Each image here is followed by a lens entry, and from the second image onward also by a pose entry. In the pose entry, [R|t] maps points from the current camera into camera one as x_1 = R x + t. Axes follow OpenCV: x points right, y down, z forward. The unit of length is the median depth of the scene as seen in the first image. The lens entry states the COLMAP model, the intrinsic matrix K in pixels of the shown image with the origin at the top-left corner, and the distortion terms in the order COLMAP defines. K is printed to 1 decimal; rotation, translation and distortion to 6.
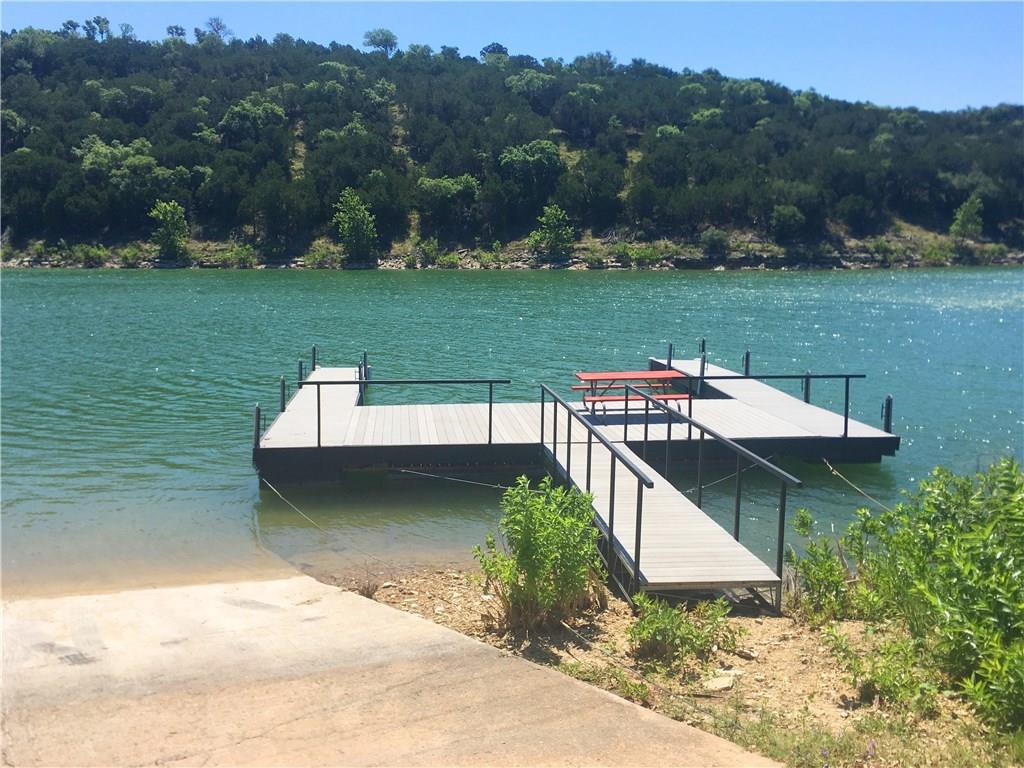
lens RADIAL K [[914.6, 0, 516.8], [0, 914.6, 378.1], [0, 0, 1]] dist [0.065339, -0.086923]
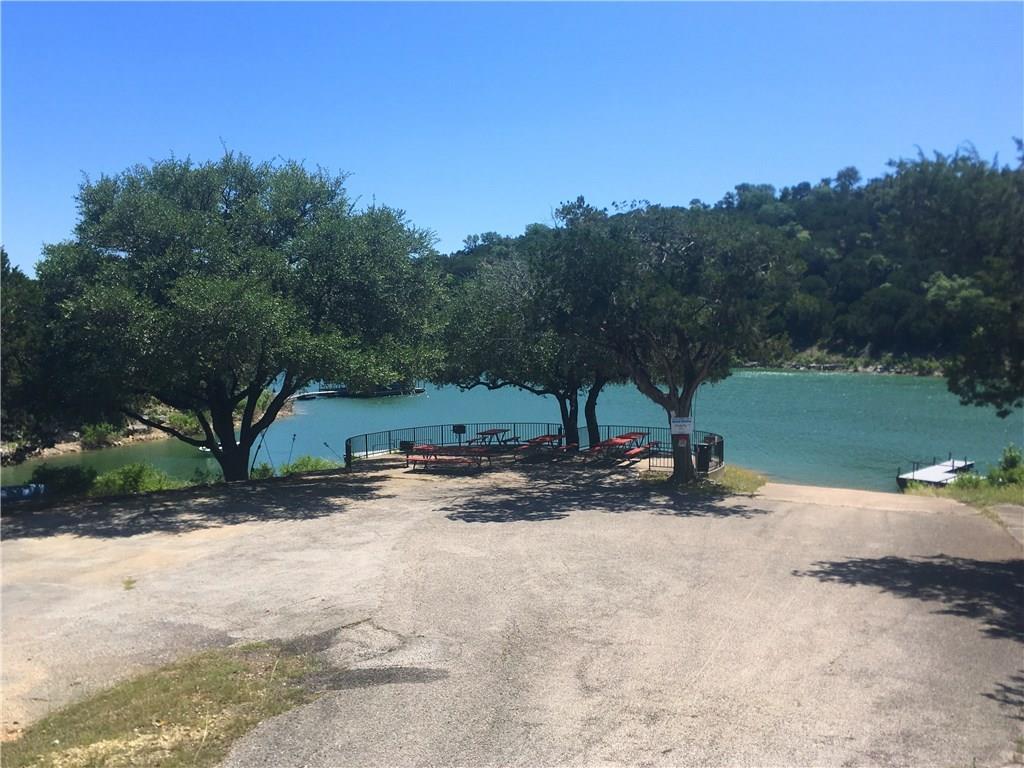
lens RADIAL K [[914.6, 0, 514.1], [0, 914.6, 377.6], [0, 0, 1]] dist [0.065339, -0.086923]
pose [[0.641577, 0.044221, -0.765782, 0.175443], [-0.109563, 0.993383, -0.034428, -0.003758], [0.759193, 0.105989, 0.642177, -0.297900]]
